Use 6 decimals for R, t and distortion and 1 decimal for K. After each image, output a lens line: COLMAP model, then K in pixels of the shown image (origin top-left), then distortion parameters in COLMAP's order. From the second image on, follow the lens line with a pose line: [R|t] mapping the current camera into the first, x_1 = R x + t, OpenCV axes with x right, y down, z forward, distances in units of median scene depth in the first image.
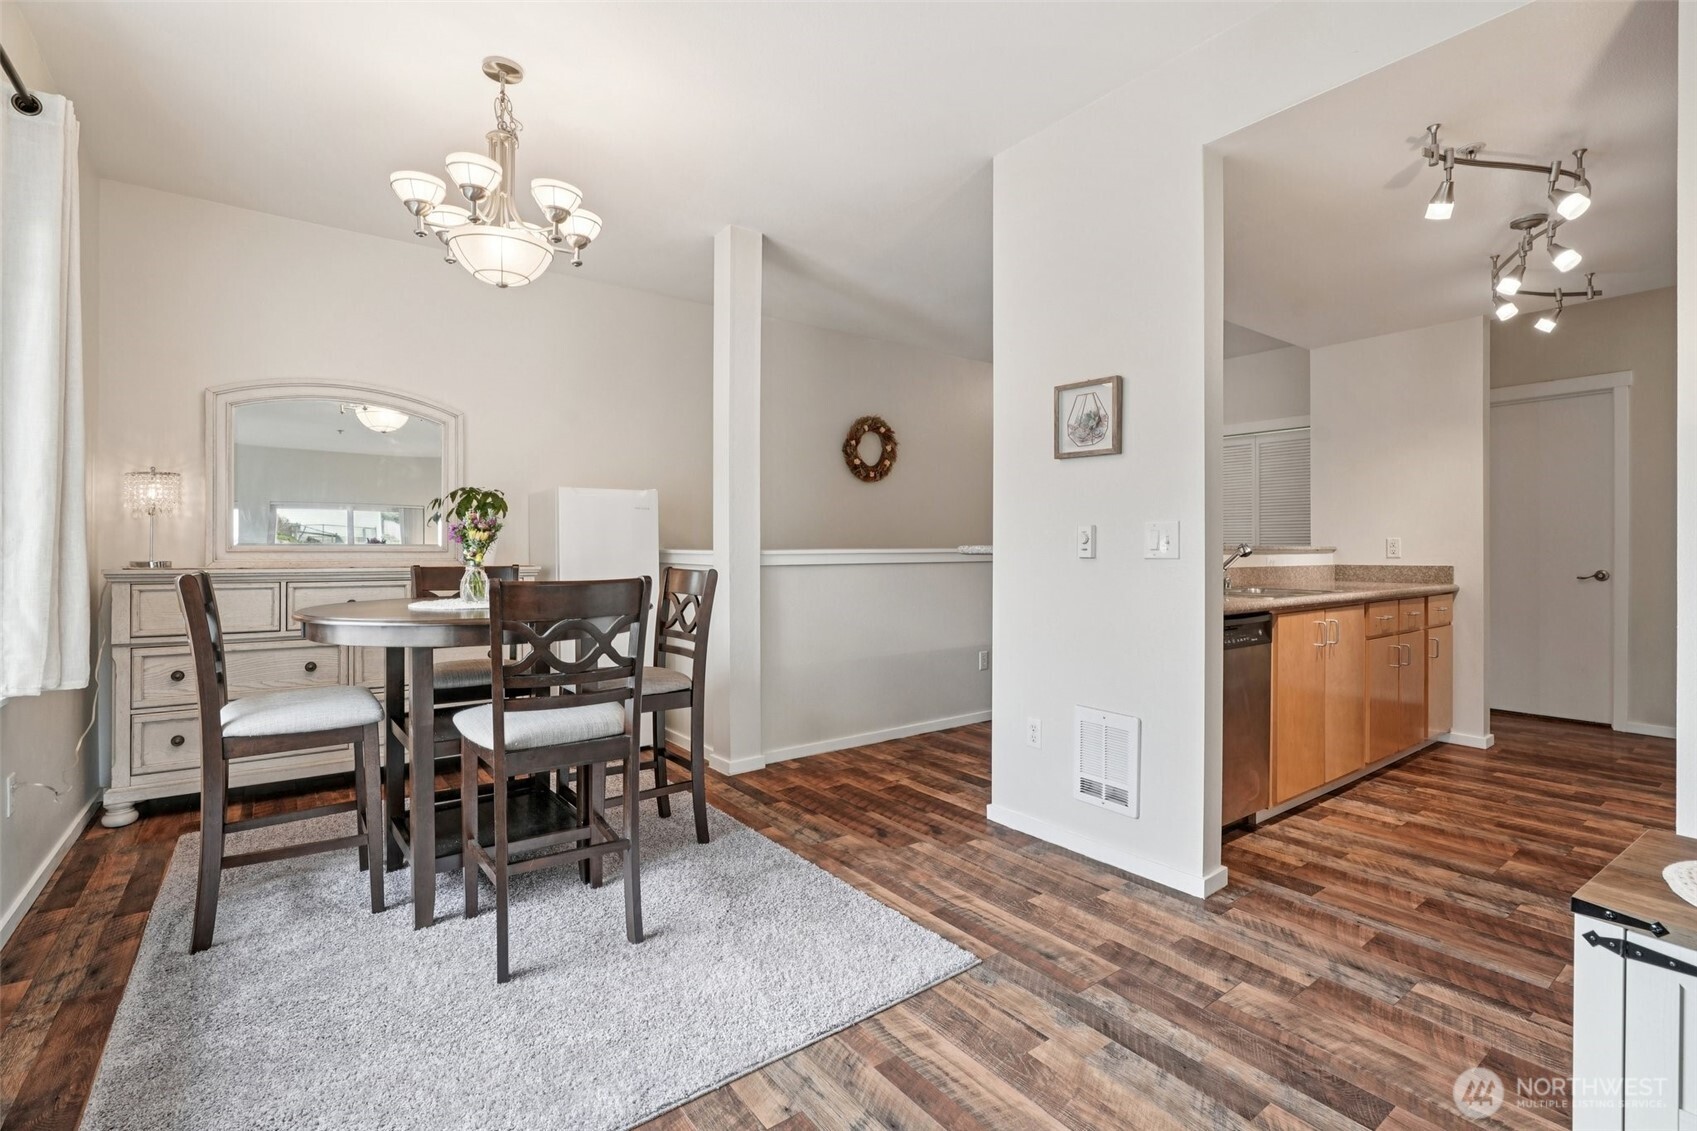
lens RADIAL K [[768.7, 0, 848.6], [0, 768.7, 553.8], [0, 0, 1]] dist [-0.013415, 0.006652]
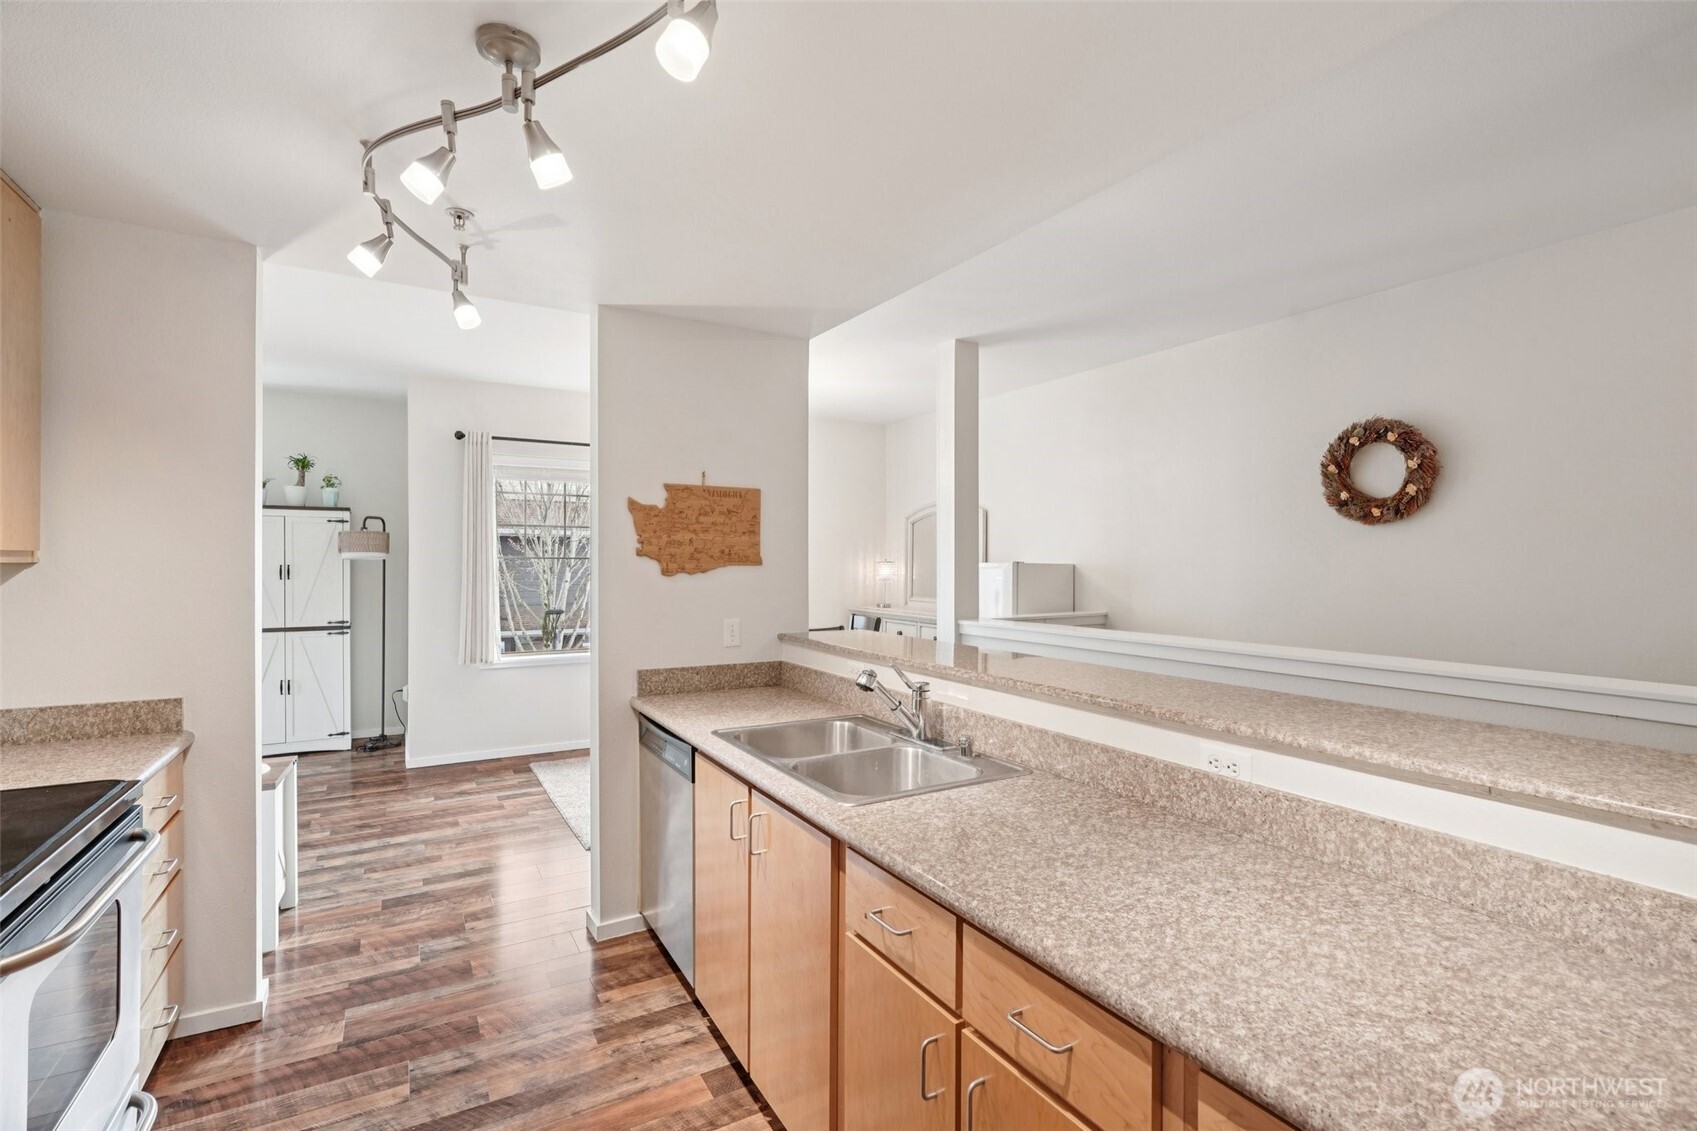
lens RADIAL K [[768.7, 0, 850.1], [0, 768.7, 567.1], [0, 0, 1]] dist [-0.013415, 0.006652]
pose [[-0.108569, 0.006006, -0.994071, 1.200685], [-0.010832, 0.999915, 0.007224, -0.104163], [0.994030, 0.011552, -0.108494, 1.130840]]
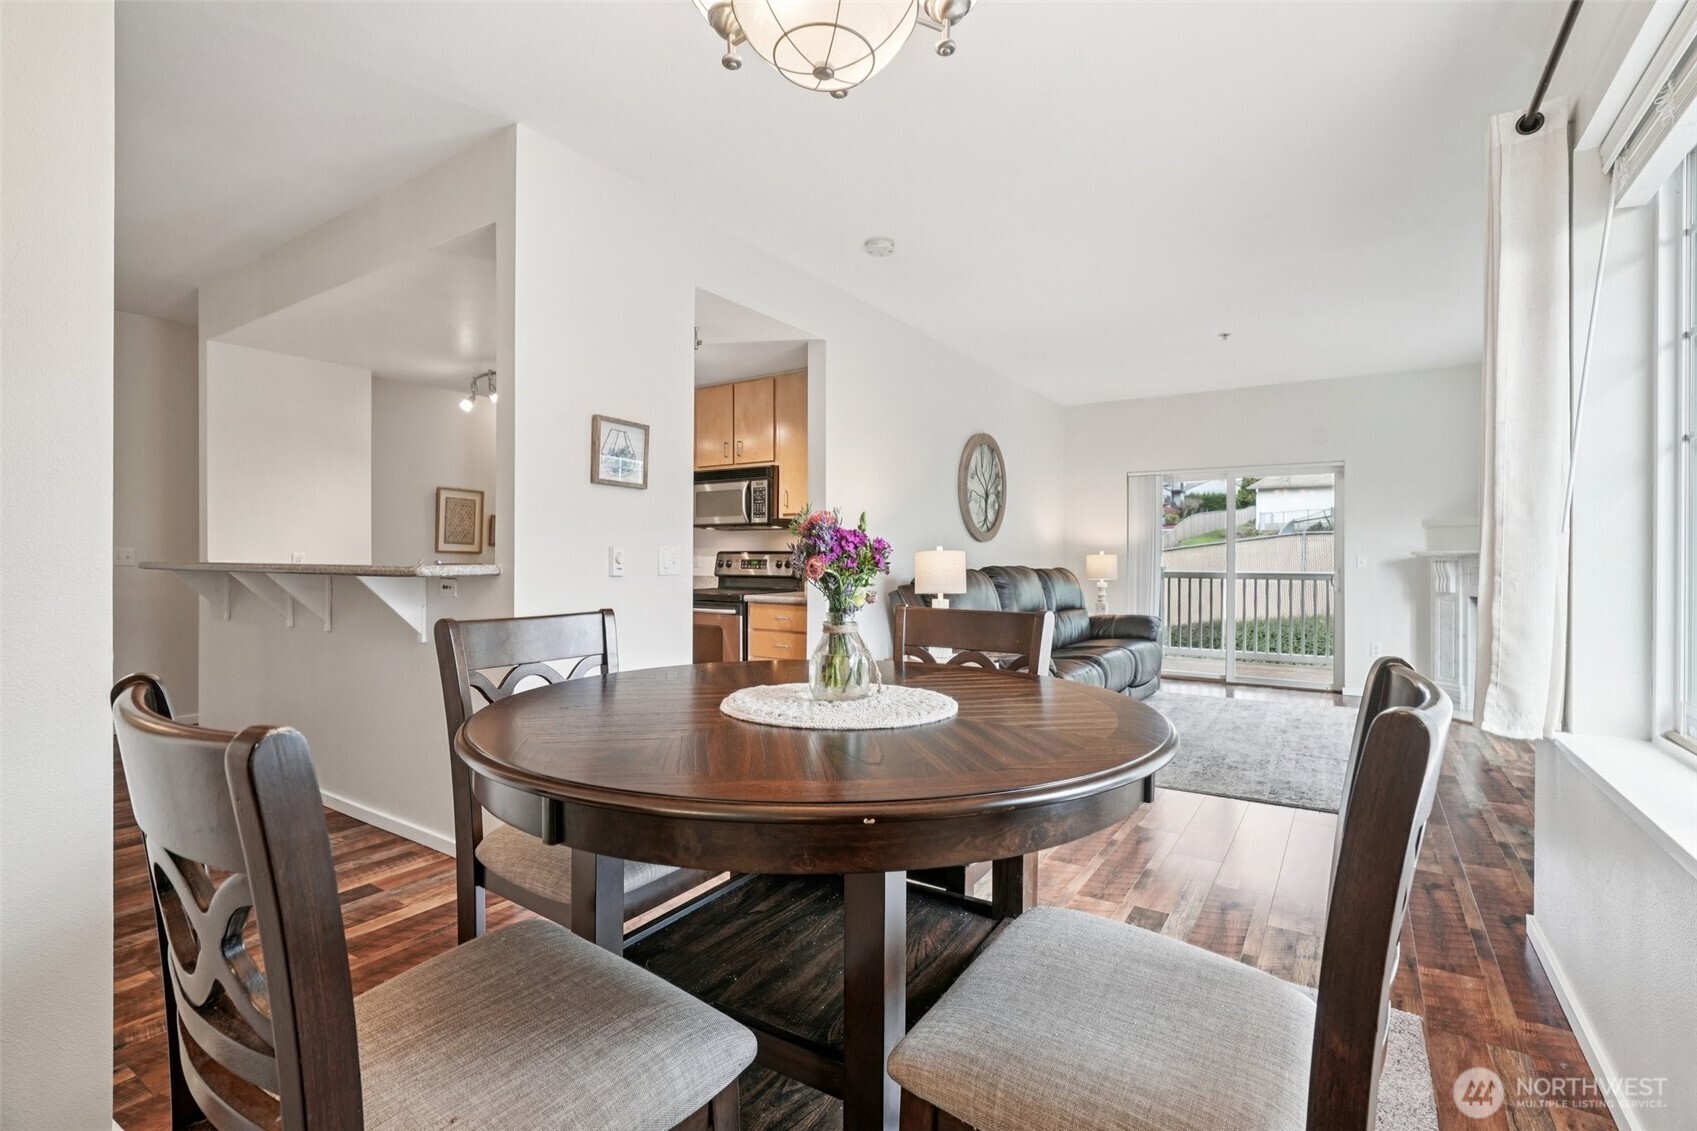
lens RADIAL K [[768.7, 0, 851.0], [0, 768.7, 566.1], [0, 0, 1]] dist [-0.013415, 0.006652]
pose [[-0.347258, -0.010399, 0.937712, -0.722673], [0.002186, 0.999927, 0.011898, -0.018249], [-0.937767, 0.006181, -0.347210, 0.889446]]
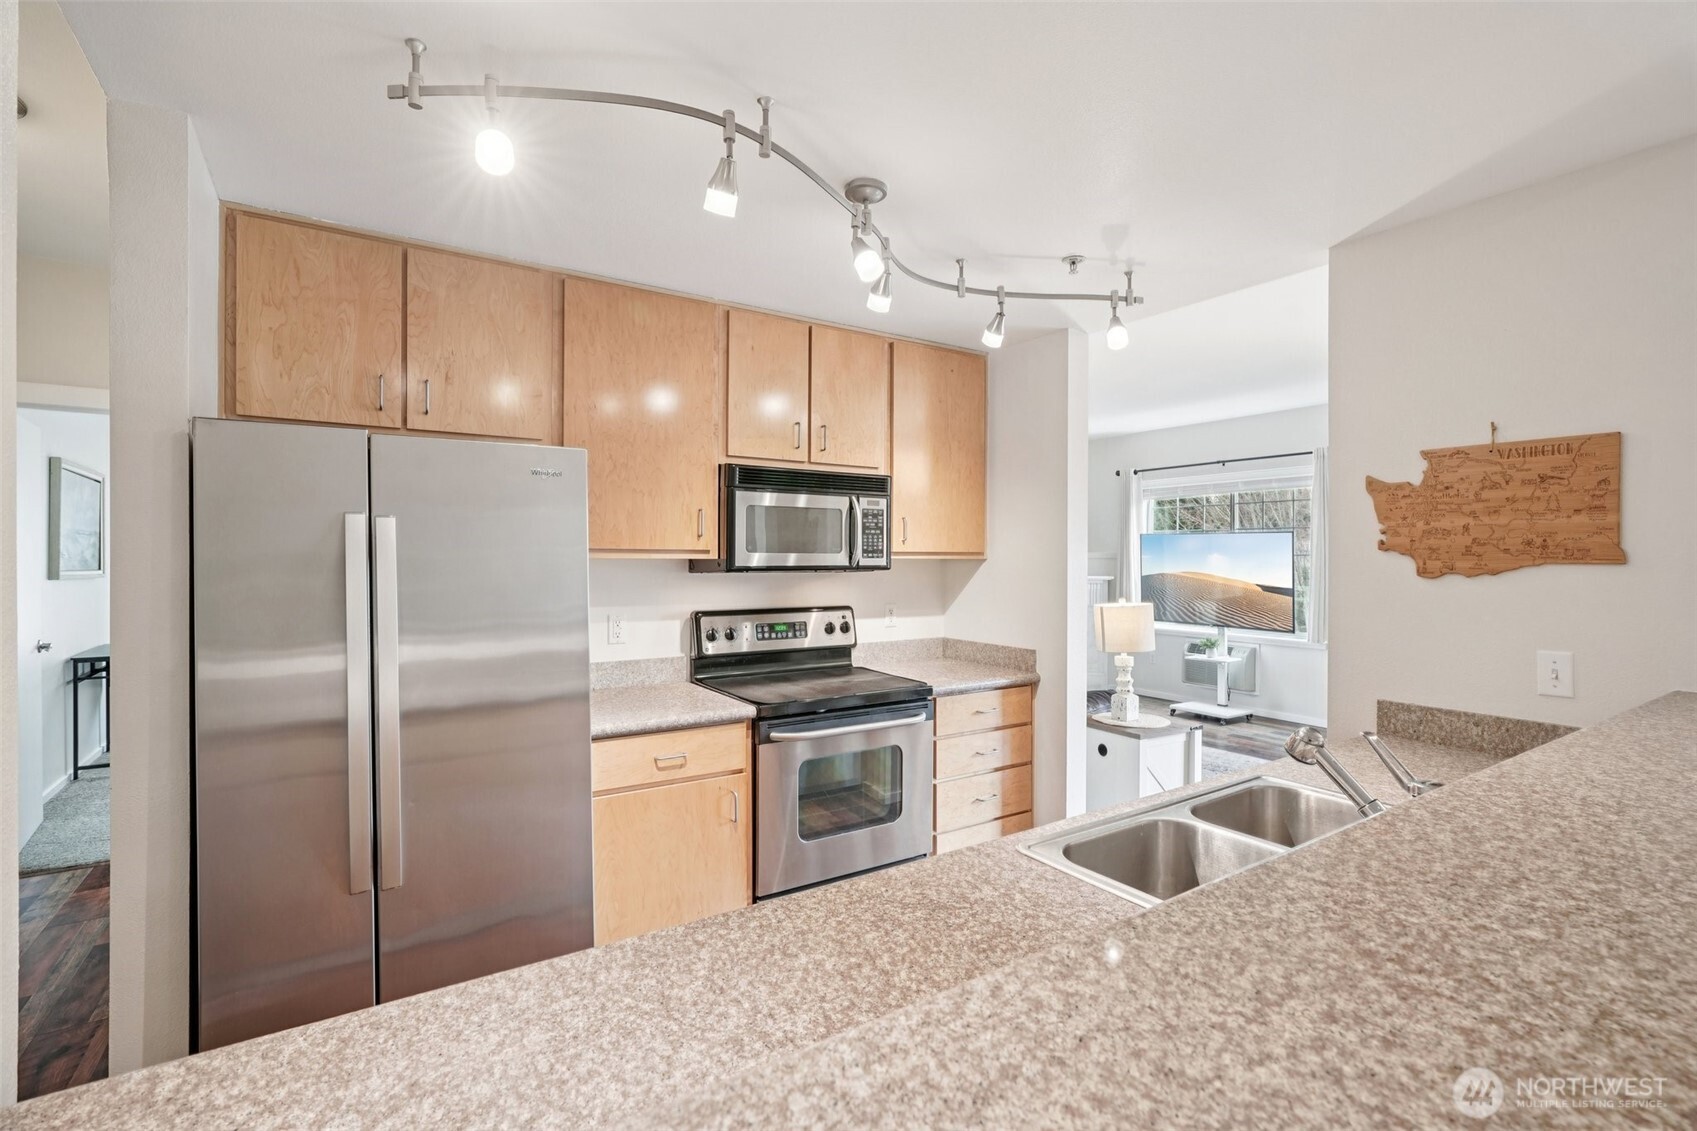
lens RADIAL K [[768.7, 0, 844.7], [0, 768.7, 550.7], [0, 0, 1]] dist [-0.013415, 0.006652]
pose [[-0.998250, -0.002743, 0.059074, 0.777905], [-0.002754, 0.999996, -0.000103, -0.106728], [-0.059074, -0.000266, -0.998254, 1.495492]]
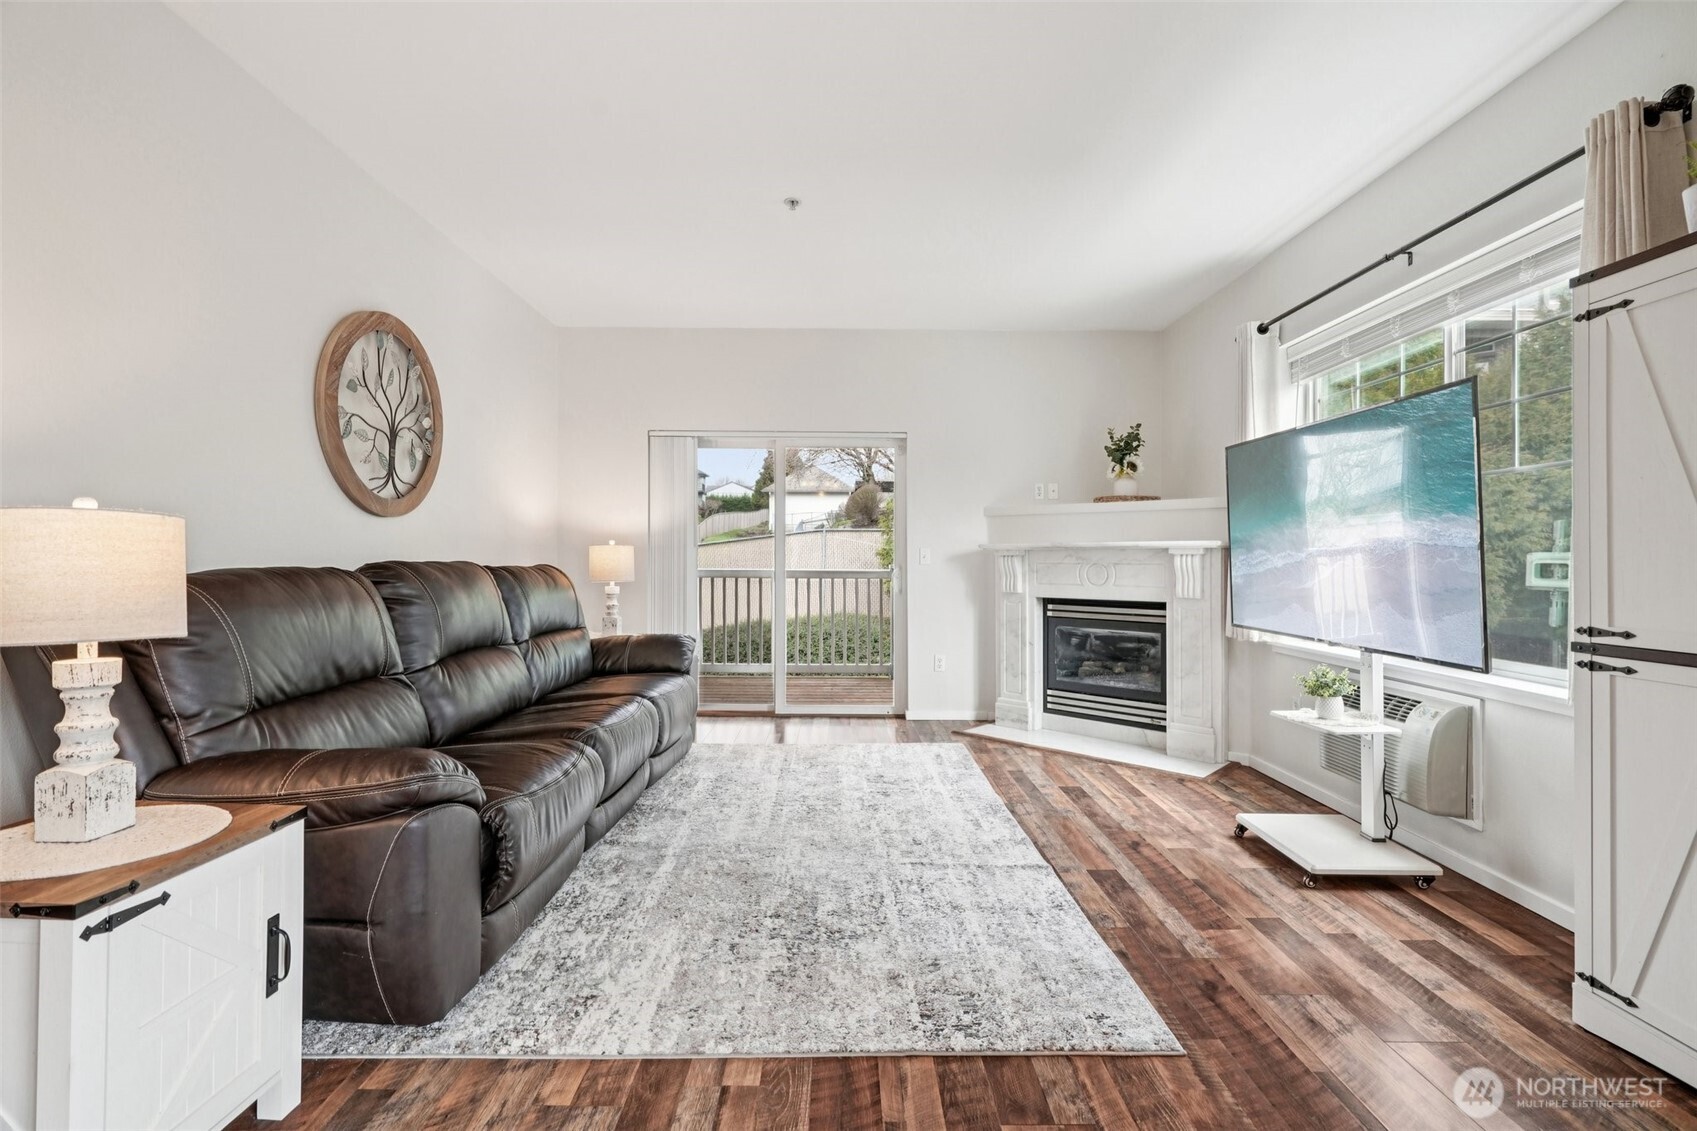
lens RADIAL K [[768.7, 0, 839.6], [0, 768.7, 564.6], [0, 0, 1]] dist [-0.013415, 0.006652]
pose [[-0.806517, -0.008948, 0.591143, -0.153423], [-0.002231, 0.999924, 0.012092, -0.005446], [-0.591206, 0.008433, -0.806476, 0.397609]]
